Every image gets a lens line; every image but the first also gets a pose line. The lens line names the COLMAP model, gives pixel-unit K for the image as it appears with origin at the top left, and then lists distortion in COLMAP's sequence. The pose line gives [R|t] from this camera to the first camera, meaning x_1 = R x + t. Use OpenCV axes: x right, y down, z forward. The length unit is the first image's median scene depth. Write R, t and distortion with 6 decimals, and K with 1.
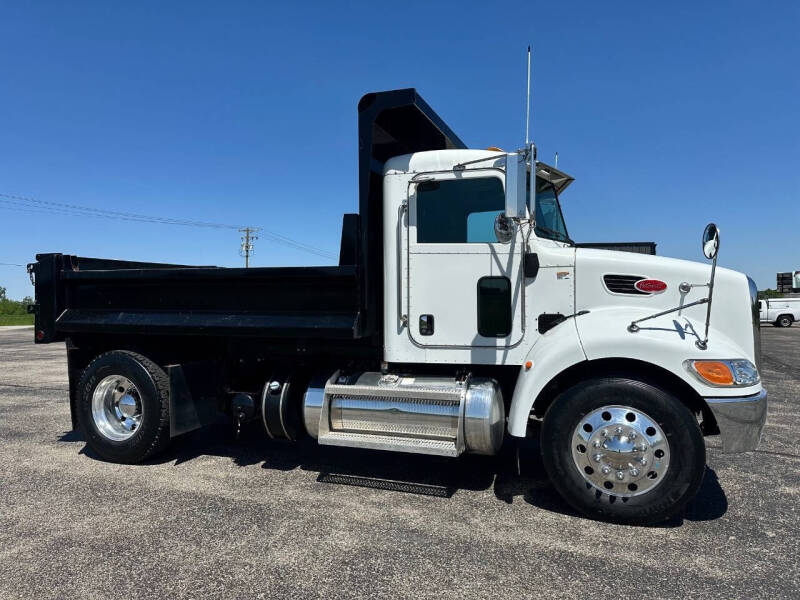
lens RADIAL K [[558.2, 0, 395.4], [0, 558.2, 298.6], [0, 0, 1]] dist [0.072851, -0.087846]
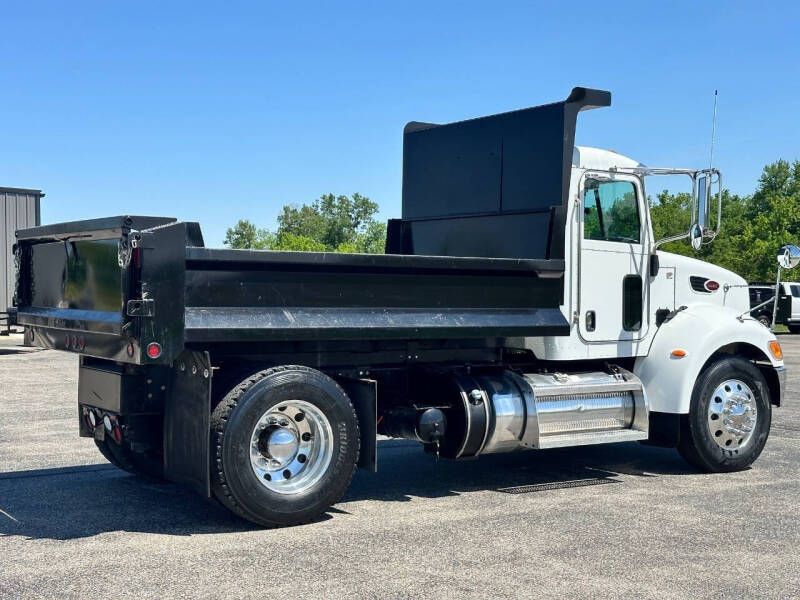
lens RADIAL K [[1108.8, 0, 395.6], [0, 1108.8, 299.2], [0, 0, 1]] dist [0.125418, 0.000000]
pose [[0.593155, 0.001421, 0.805087, -1.823114], [-0.011968, 0.999904, 0.007053, -0.002098], [-0.804999, -0.013819, 0.593115, 0.092749]]
